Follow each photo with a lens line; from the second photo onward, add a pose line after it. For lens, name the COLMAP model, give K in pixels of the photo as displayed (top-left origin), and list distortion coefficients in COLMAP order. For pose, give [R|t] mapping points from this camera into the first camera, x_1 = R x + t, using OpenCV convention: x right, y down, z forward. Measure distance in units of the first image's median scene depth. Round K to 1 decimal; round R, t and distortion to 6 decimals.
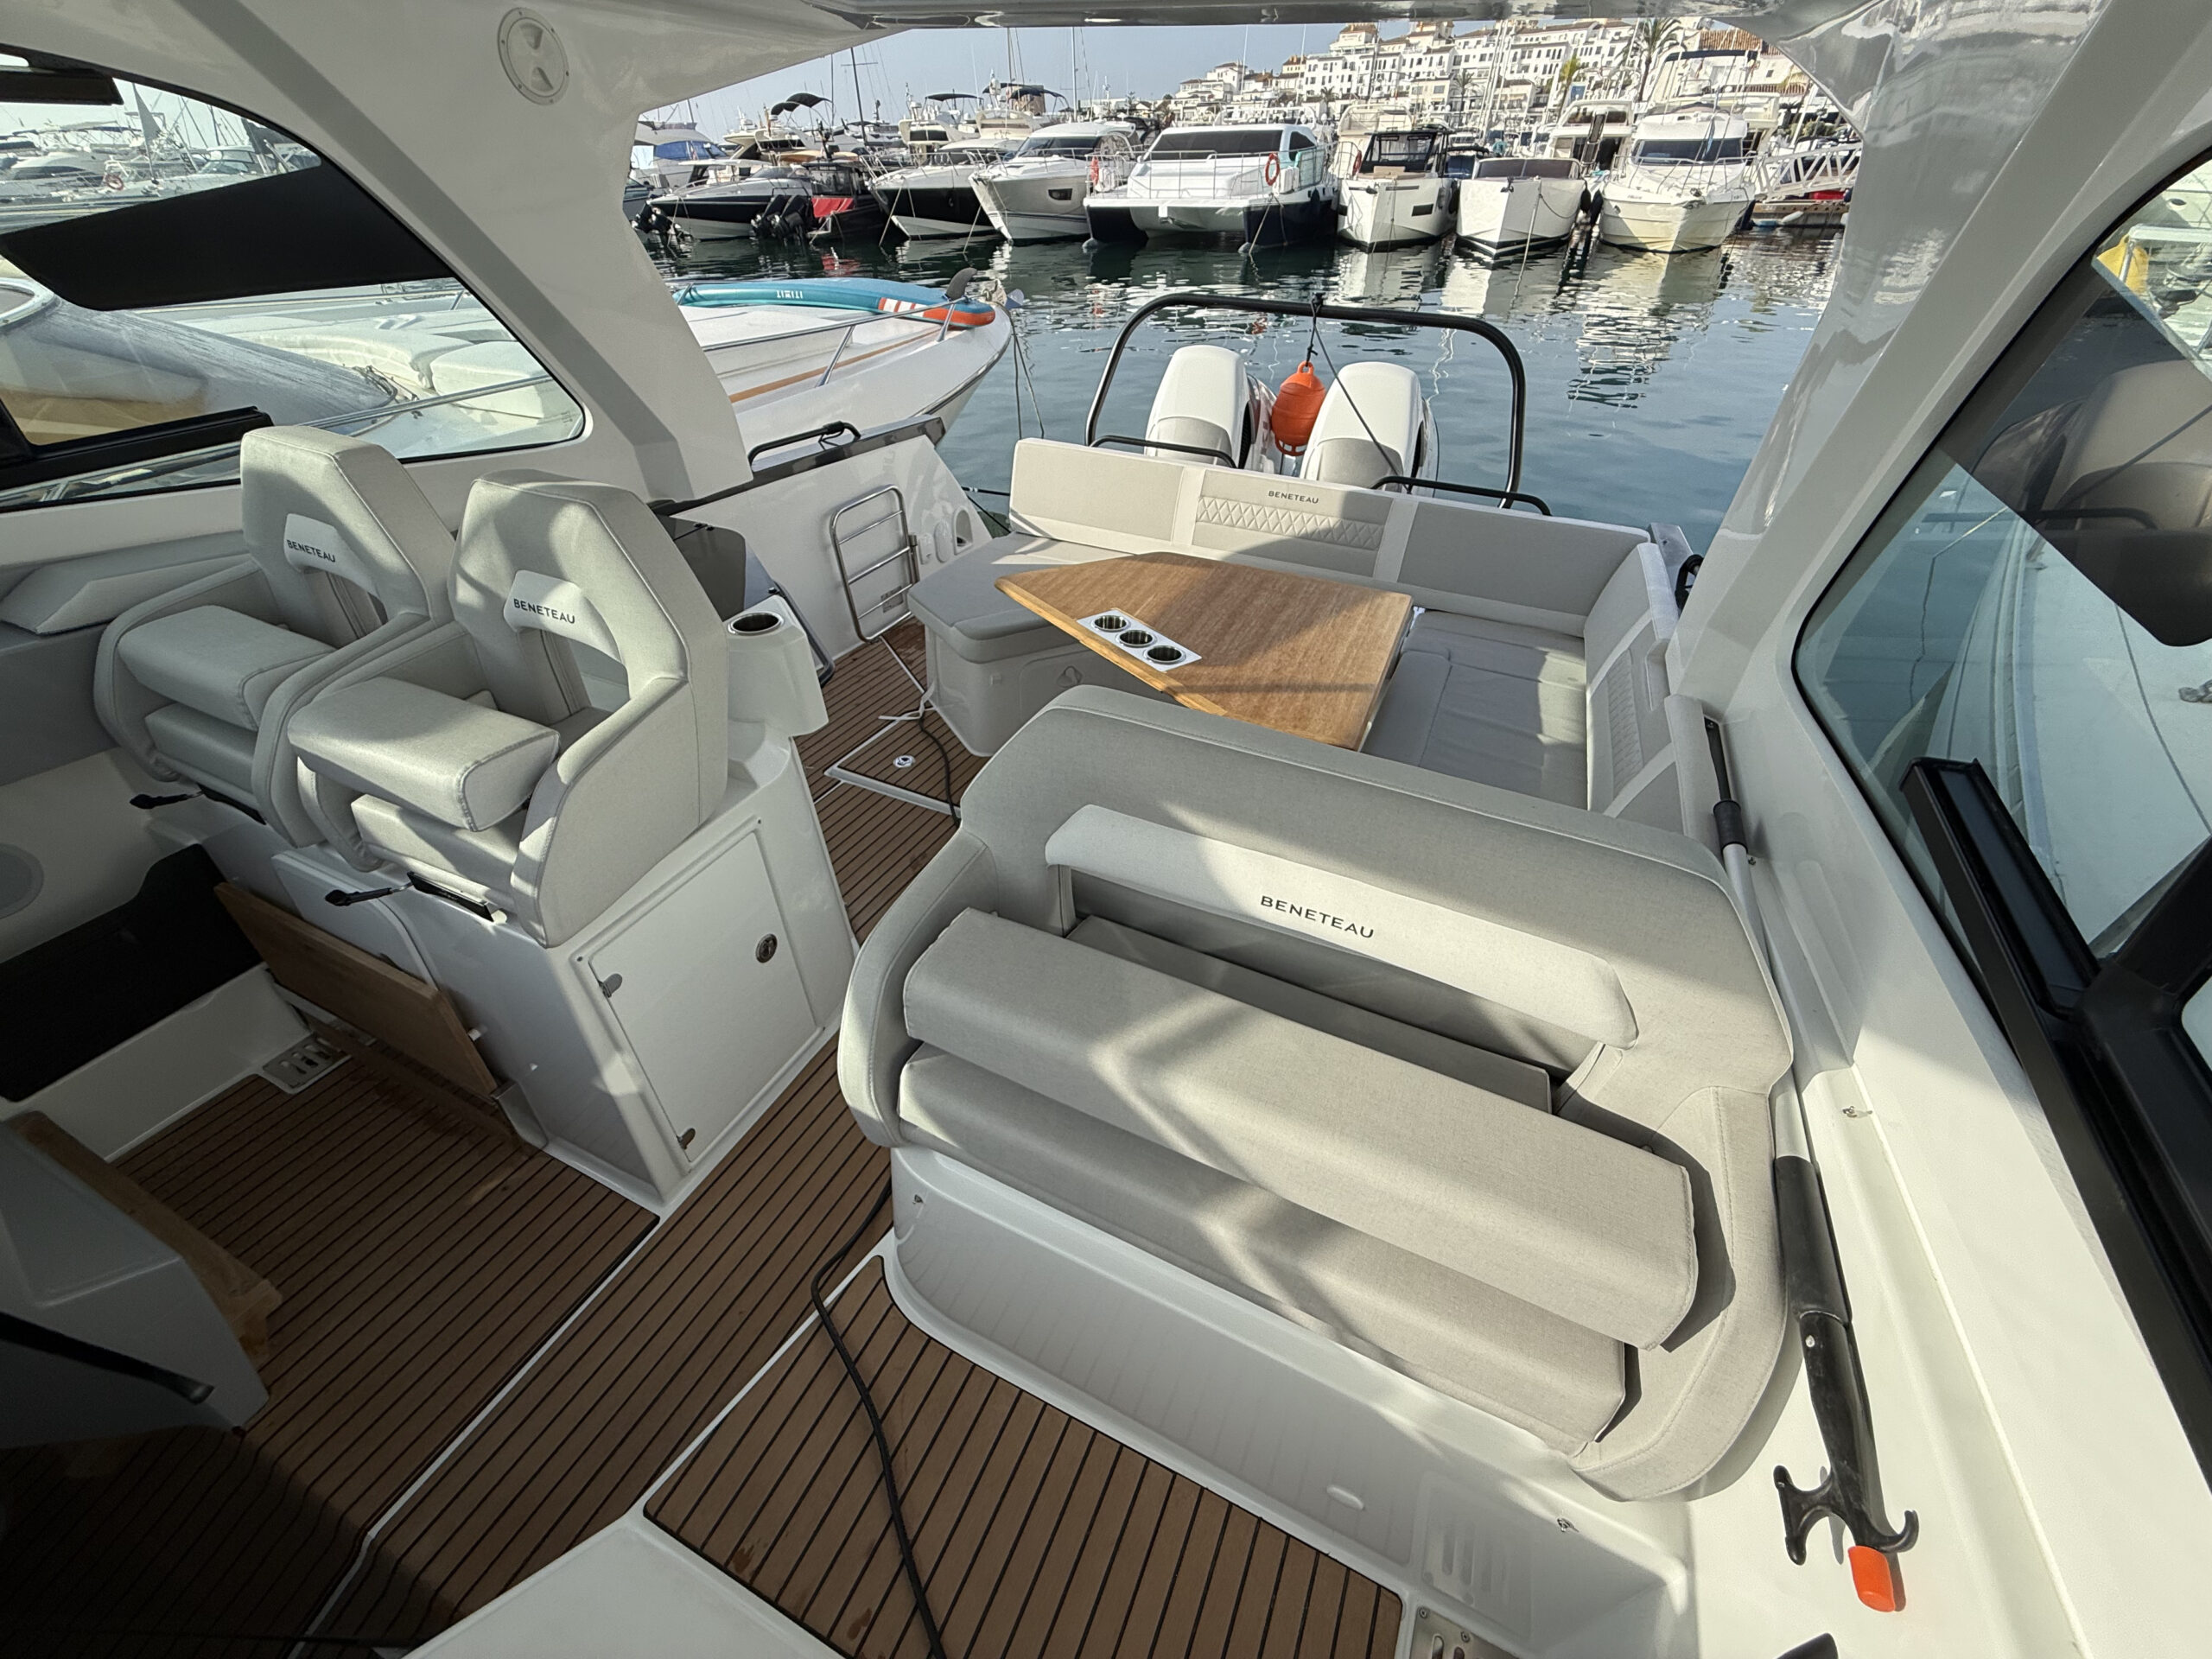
lens RADIAL K [[885.6, 0, 1121.0], [0, 885.6, 865.4], [0, 0, 1]] dist [0.002402, -0.000027]
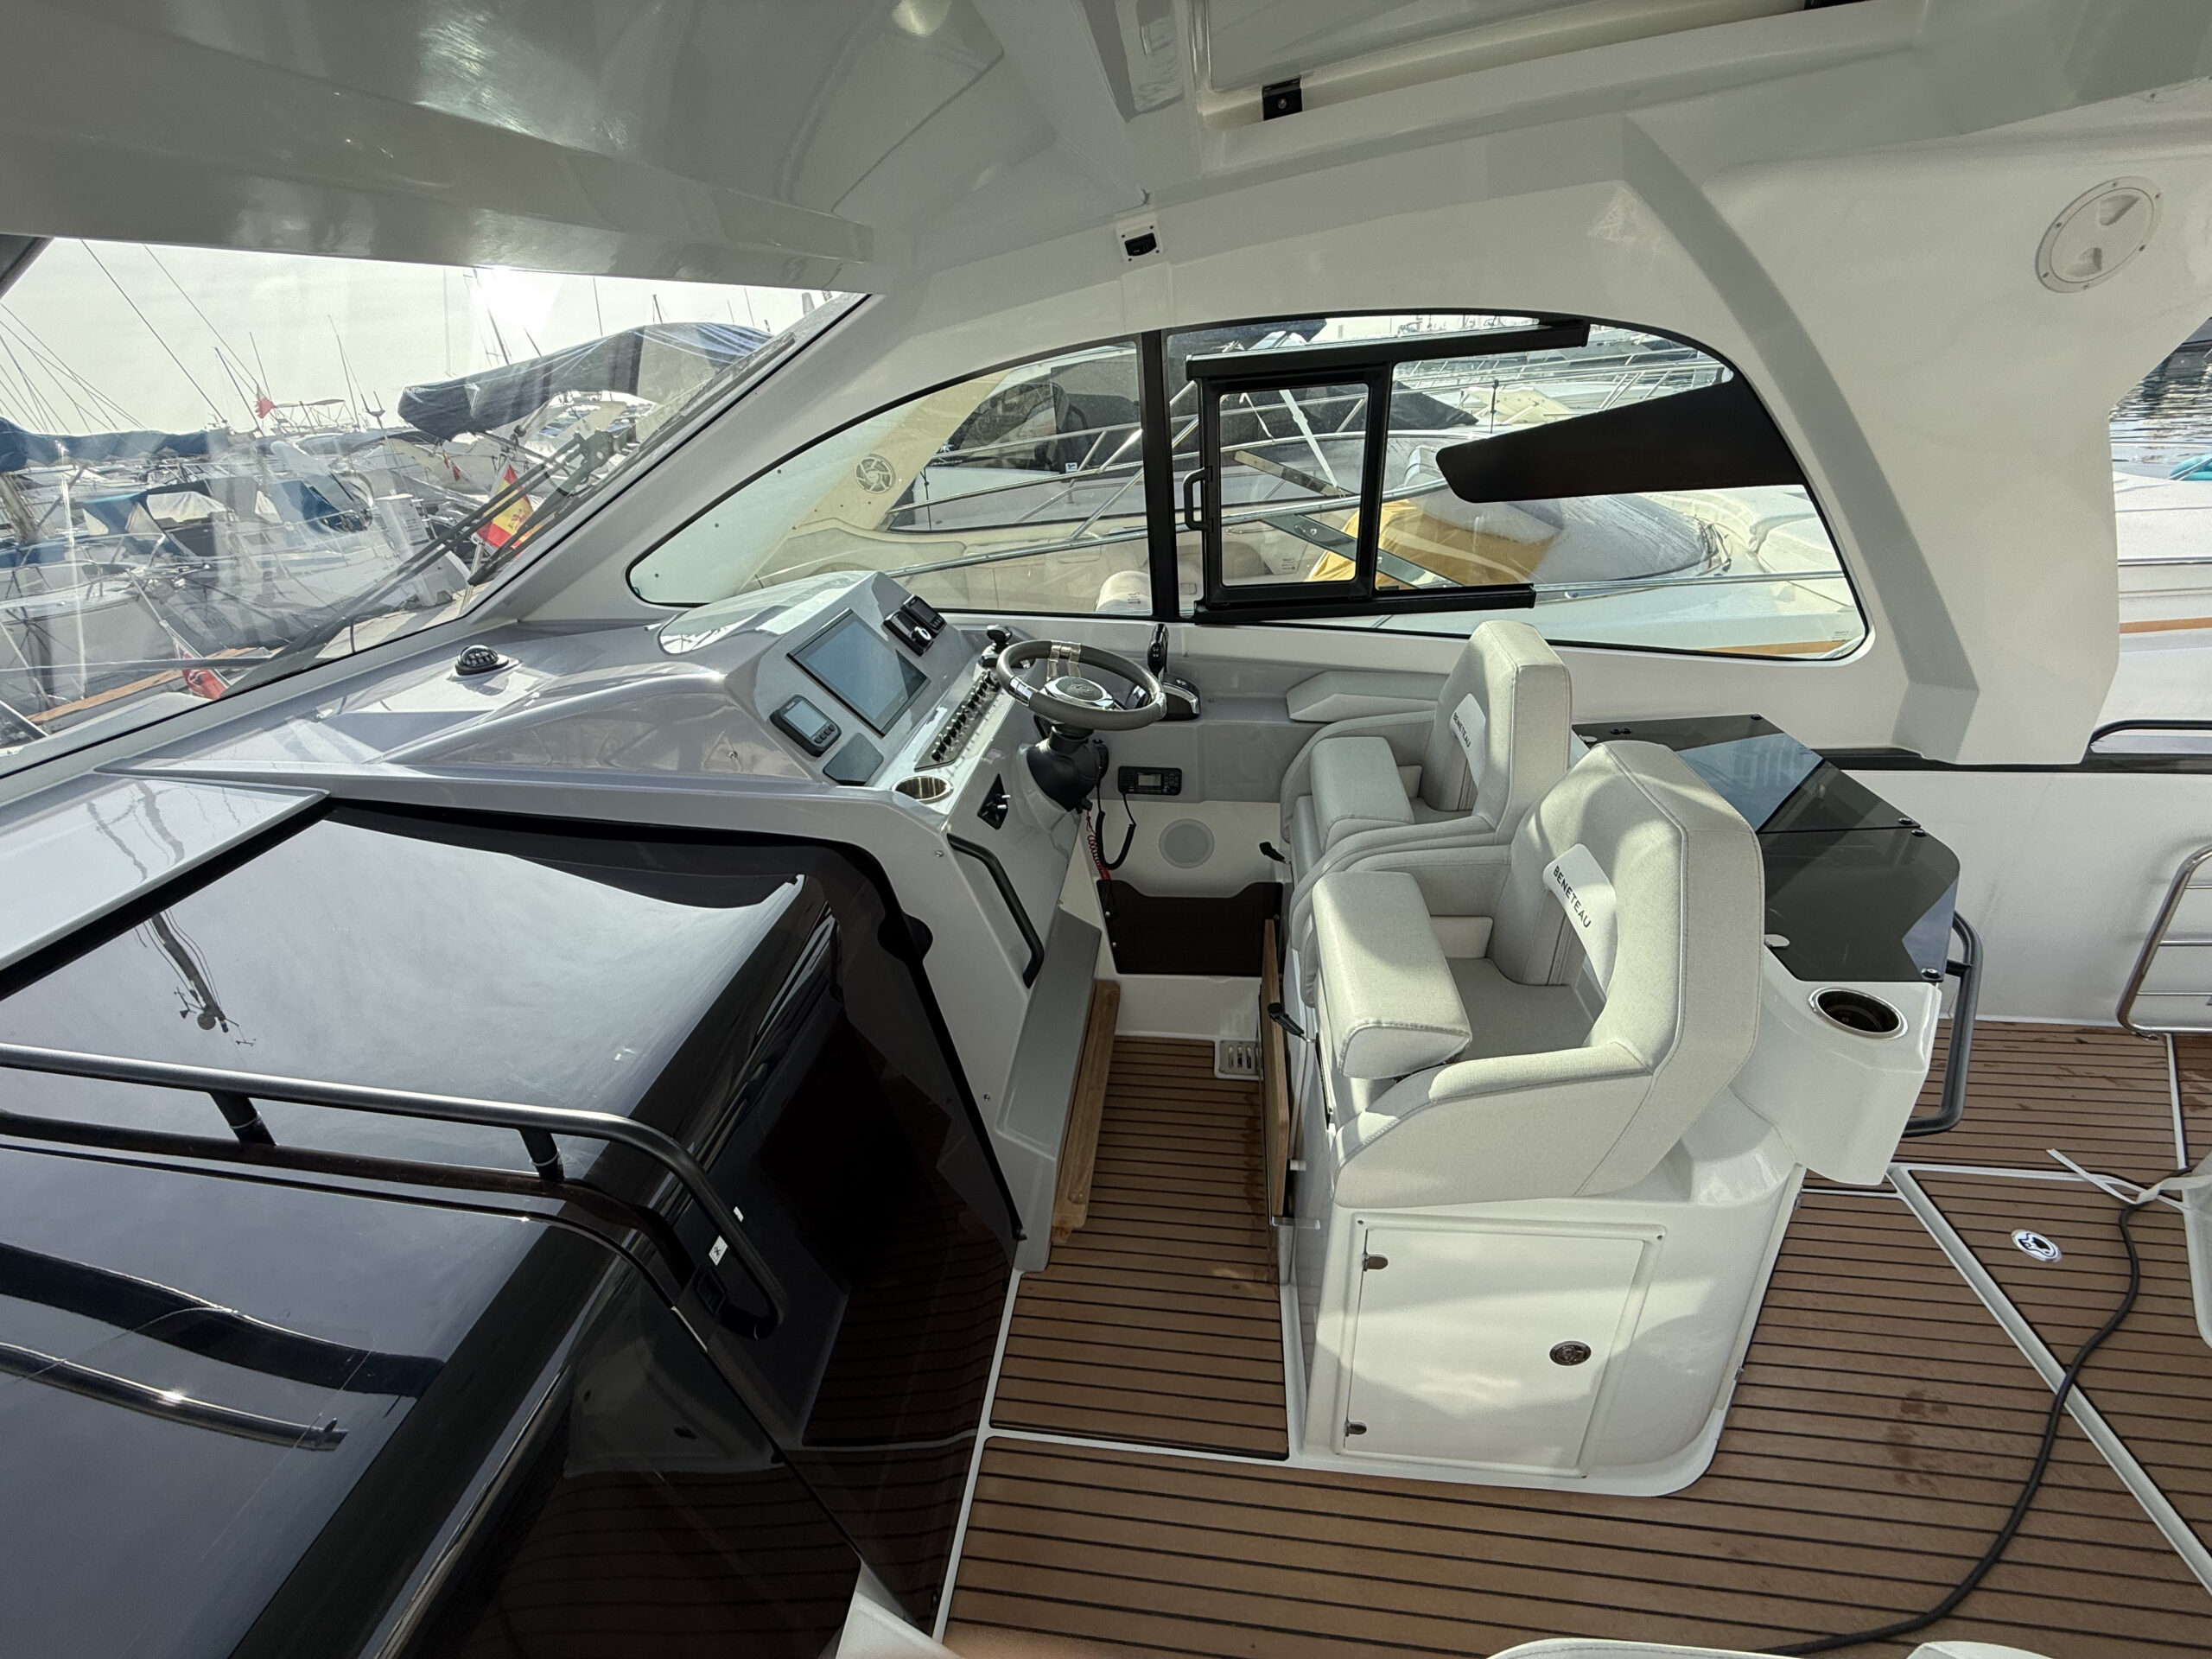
lens RADIAL K [[885.6, 0, 1107.4], [0, 885.6, 824.2], [0, 0, 1]] dist [0.002402, -0.000027]
pose [[0.305446, 0.423112, -0.853041, -0.079603], [-0.516366, 0.826295, 0.224952, -0.275372], [0.800043, 0.371771, 0.470869, 0.191739]]
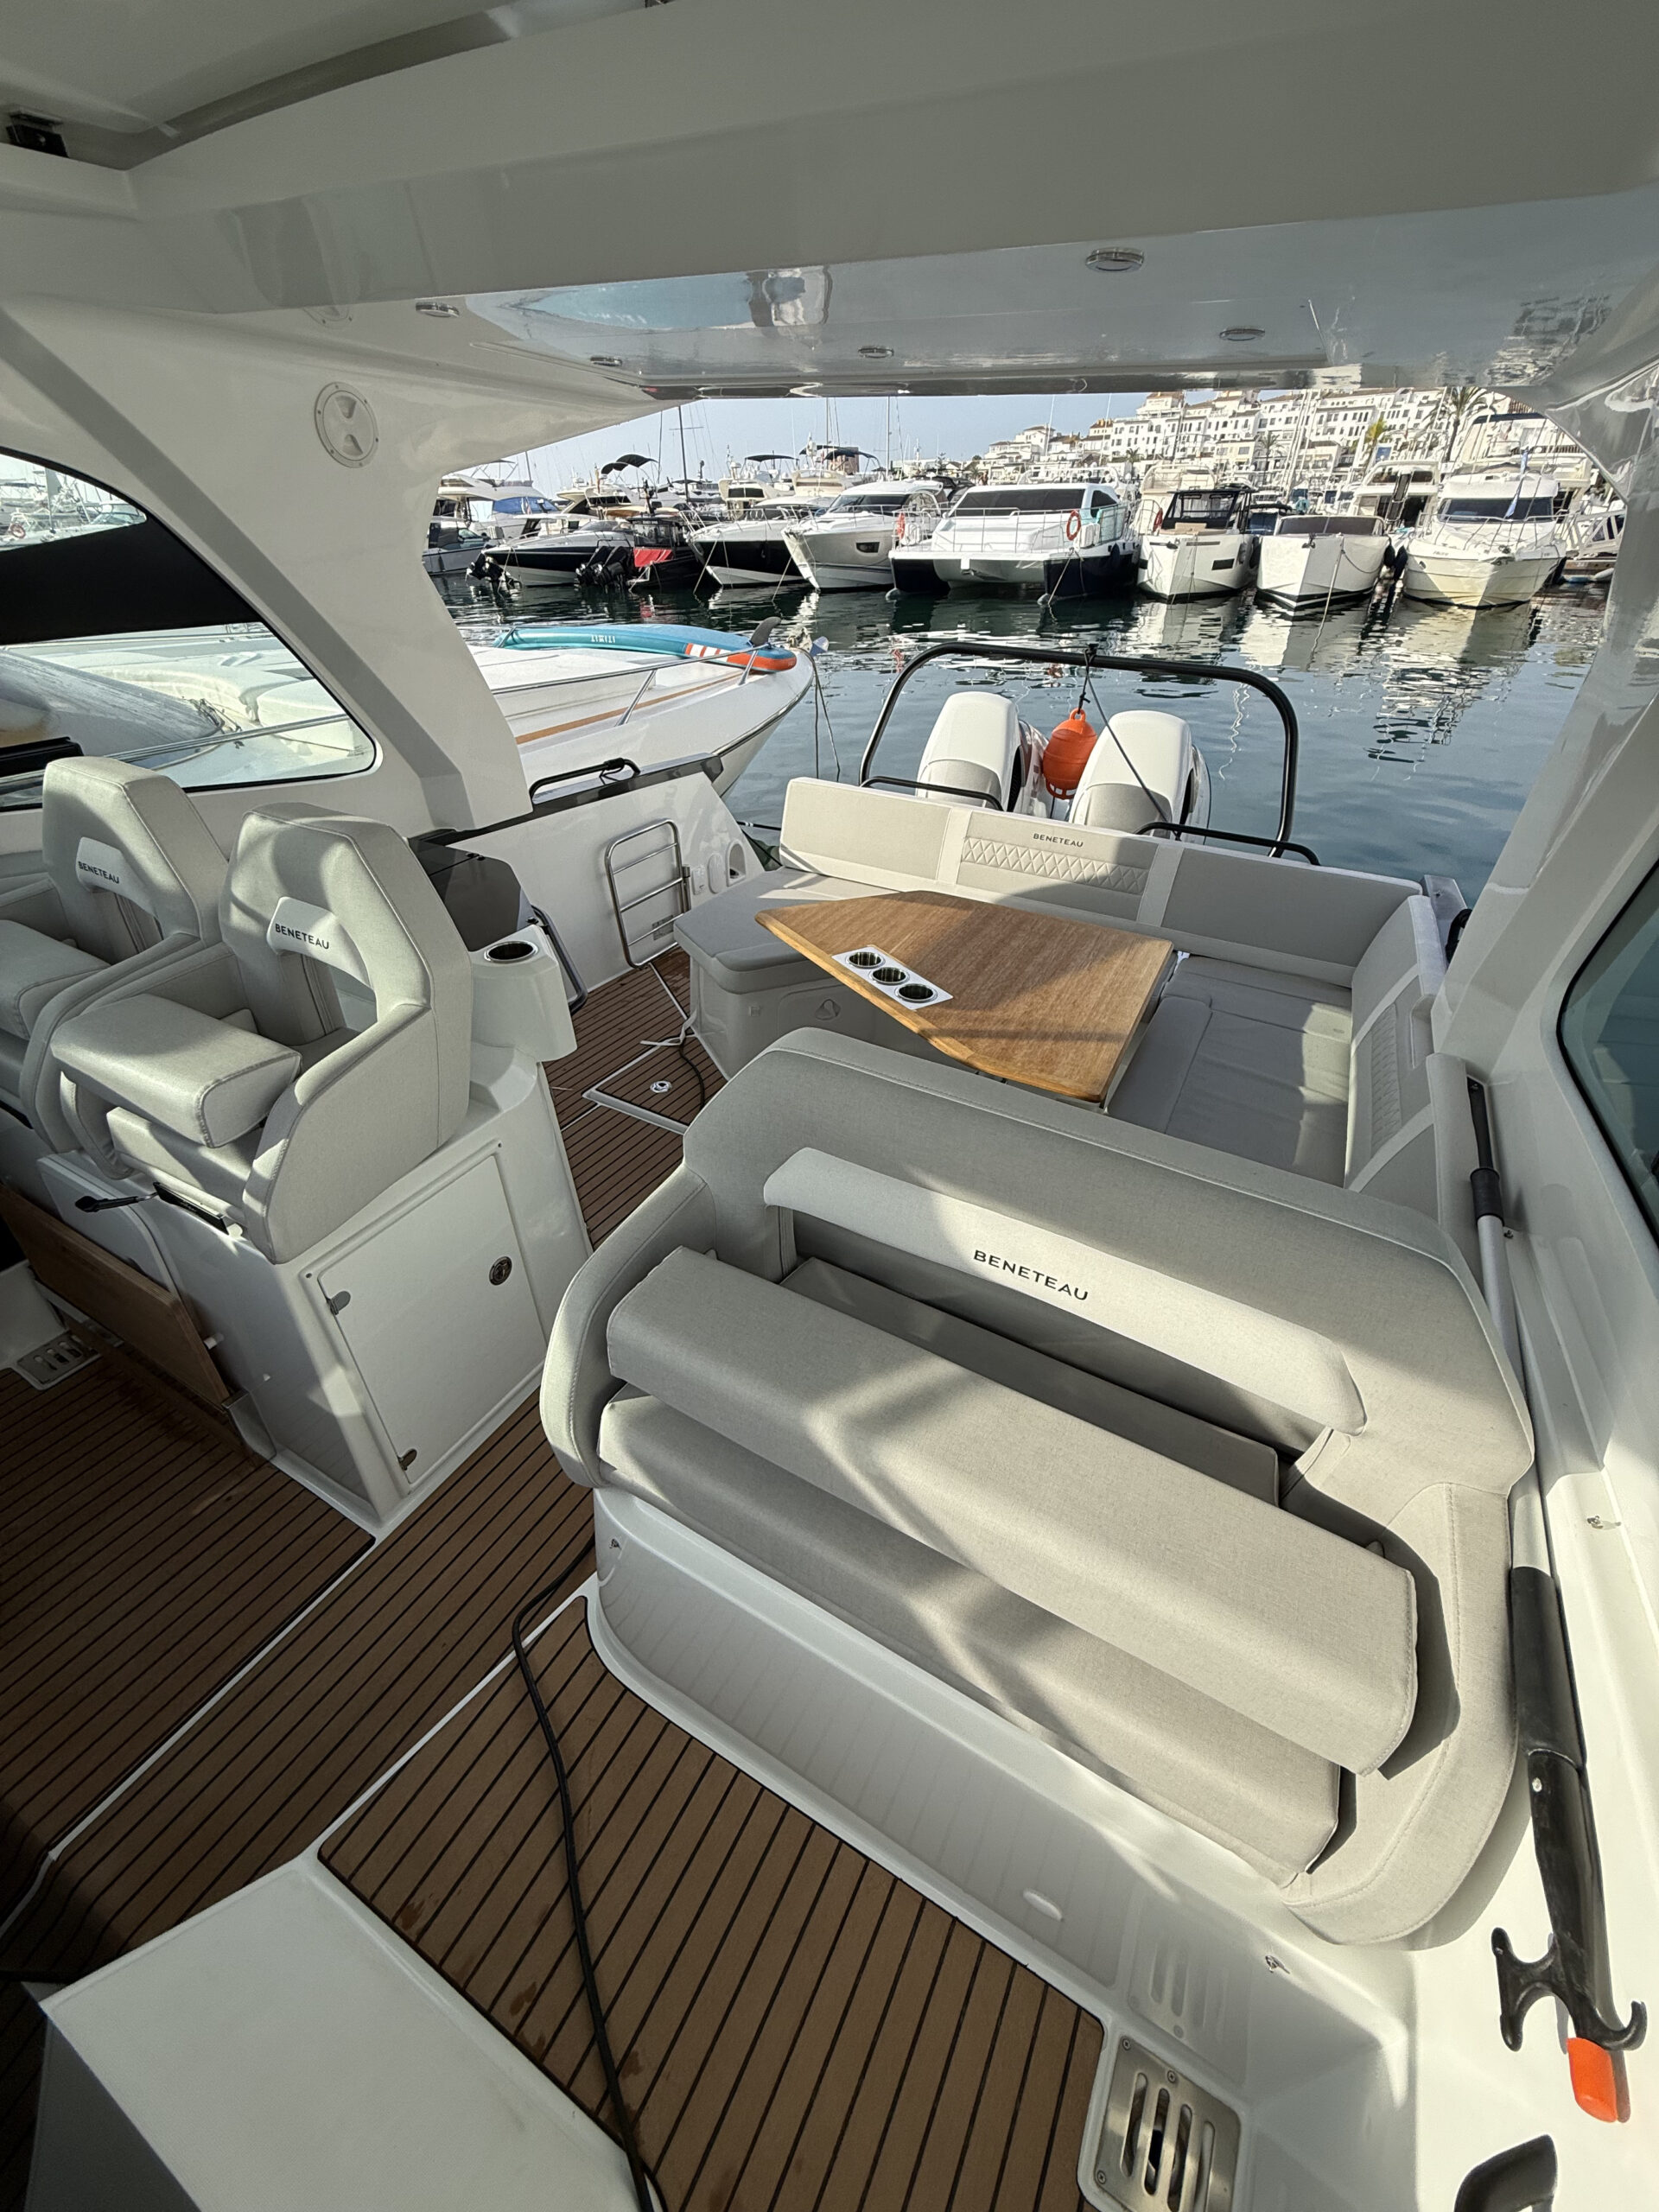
lens RADIAL K [[885.6, 0, 856.4], [0, 885.6, 1140.3], [0, 0, 1]] dist [0.002402, -0.000027]
pose [[0.997622, 0.042219, -0.054483, 0.056653], [-0.045280, 0.997390, -0.056236, -0.017808], [0.051967, 0.058569, 0.996930, 0.014027]]
